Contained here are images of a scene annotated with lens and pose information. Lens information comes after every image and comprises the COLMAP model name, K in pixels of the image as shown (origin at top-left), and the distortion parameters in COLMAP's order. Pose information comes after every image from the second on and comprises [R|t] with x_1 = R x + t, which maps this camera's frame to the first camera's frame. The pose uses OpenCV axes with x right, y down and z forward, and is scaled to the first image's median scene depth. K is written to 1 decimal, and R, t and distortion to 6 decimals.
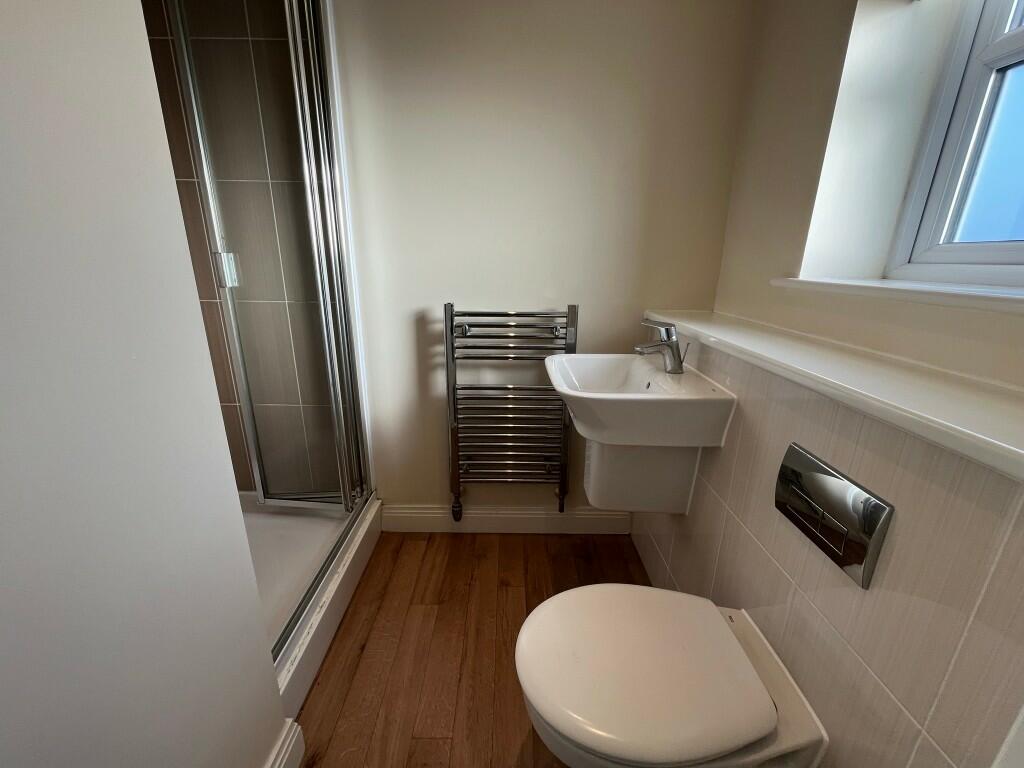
lens RADIAL K [[412.9, 0, 511.0], [0, 412.9, 384.9], [0, 0, 1]] dist [-0.001486, -0.001186]
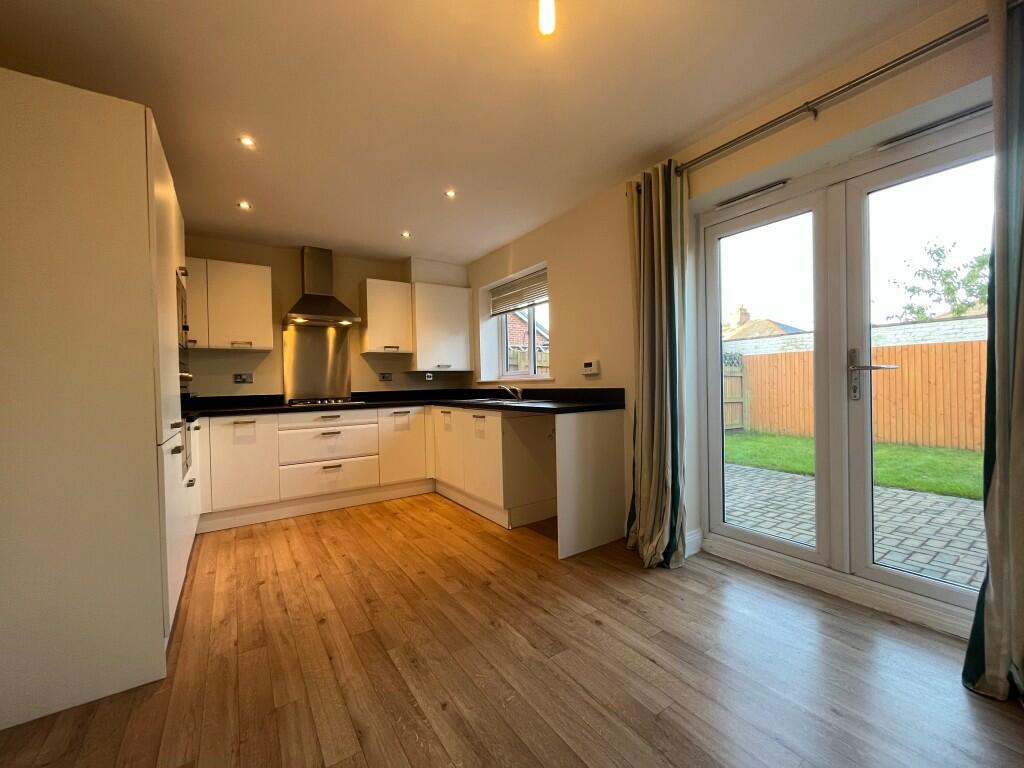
lens RADIAL K [[412.9, 0, 509.0], [0, 412.9, 388.8], [0, 0, 1]] dist [-0.001486, -0.001186]
pose [[-0.836293, 0.010468, -0.548183, 0.587710], [-0.152609, 0.955863, 0.251070, -0.660892], [0.526616, 0.293626, -0.797784, 2.347536]]
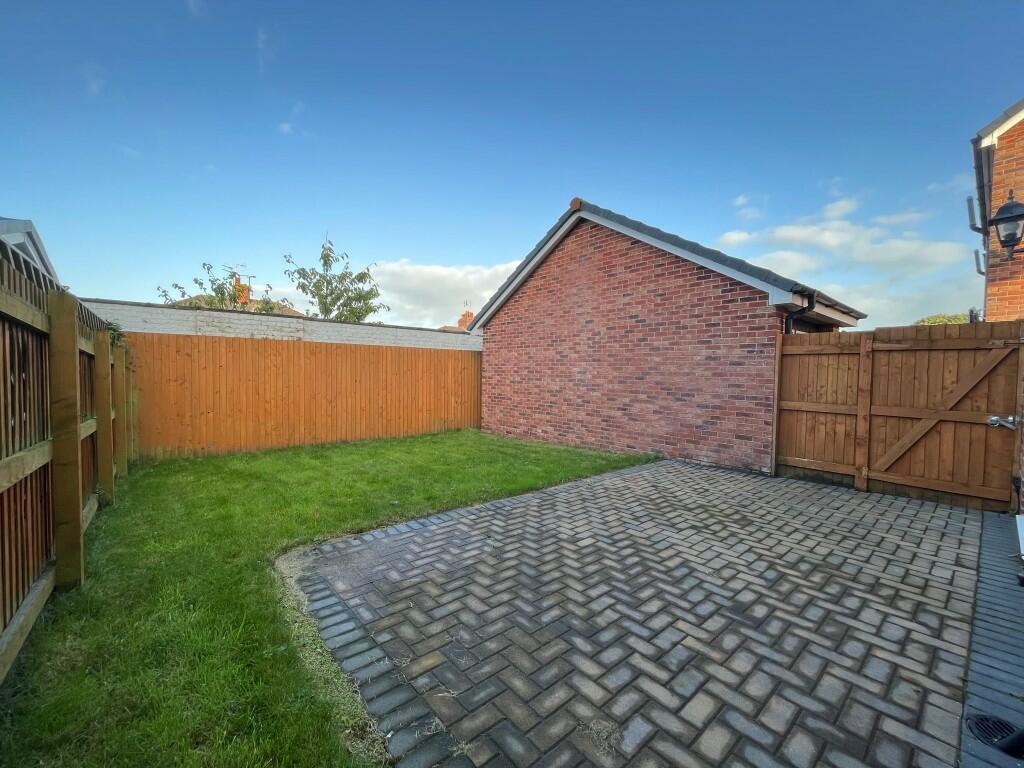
lens RADIAL K [[412.9, 0, 508.4], [0, 412.9, 384.4], [0, 0, 1]] dist [-0.001486, -0.001186]
pose [[0.639710, 0.017186, -0.768424, -1.436920], [-0.230513, 0.958020, -0.170475, 0.452000], [0.733235, 0.286187, 0.616817, -1.531155]]
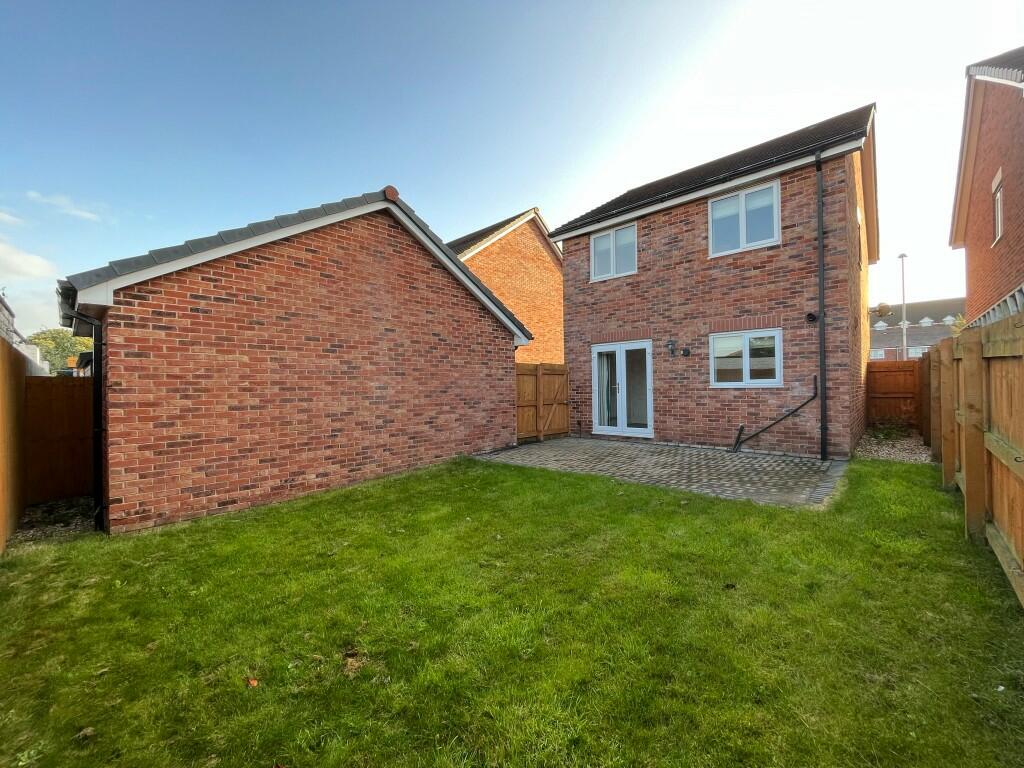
lens RADIAL K [[412.9, 0, 511.1], [0, 412.9, 386.9], [0, 0, 1]] dist [-0.001486, -0.001186]
pose [[0.682559, -0.023780, 0.730443, -7.701492], [0.241807, 0.950527, -0.195010, 0.390991], [-0.689669, 0.309732, 0.654541, -1.541909]]
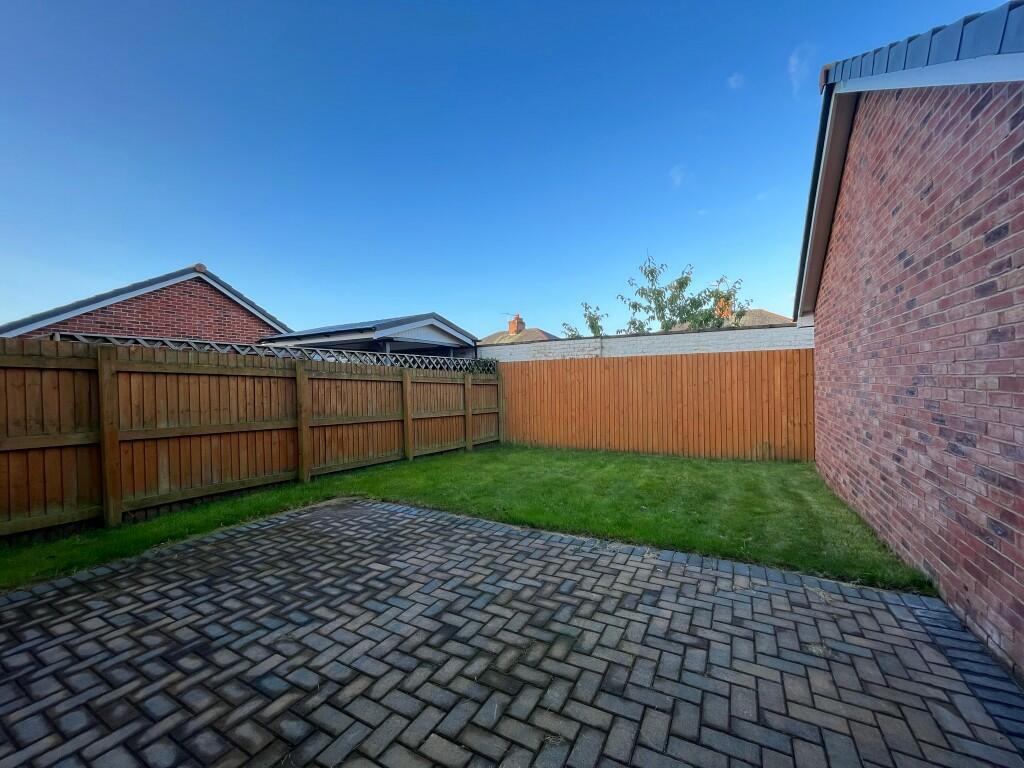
lens RADIAL K [[412.9, 0, 512.3], [0, 412.9, 384.6], [0, 0, 1]] dist [-0.001486, -0.001186]
pose [[-0.490570, 0.001583, -0.871400, -1.324885], [-0.244806, 0.959475, 0.139562, -0.671402], [0.836308, 0.281789, -0.470303, 1.968356]]
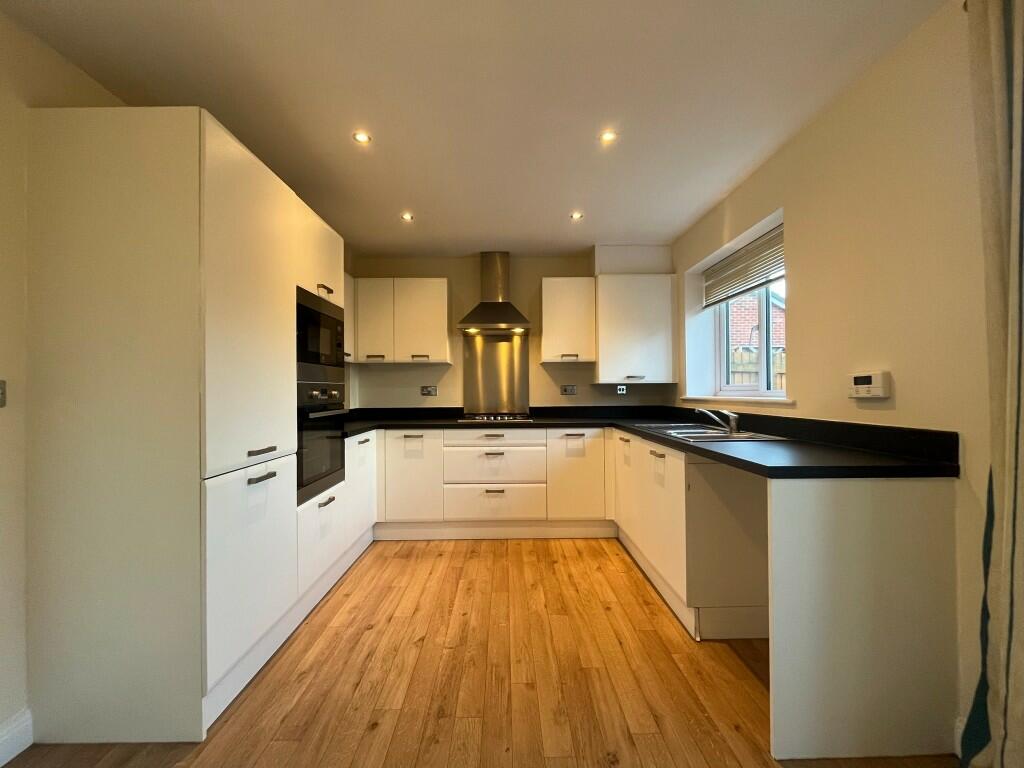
lens RADIAL K [[412.9, 0, 508.1], [0, 412.9, 387.9], [0, 0, 1]] dist [-0.001486, -0.001186]
pose [[-0.999954, -0.009399, -0.001872, 0.053640], [-0.009541, 0.958055, 0.286426, -0.599397], [-0.000899, 0.286430, -0.958101, 1.916266]]
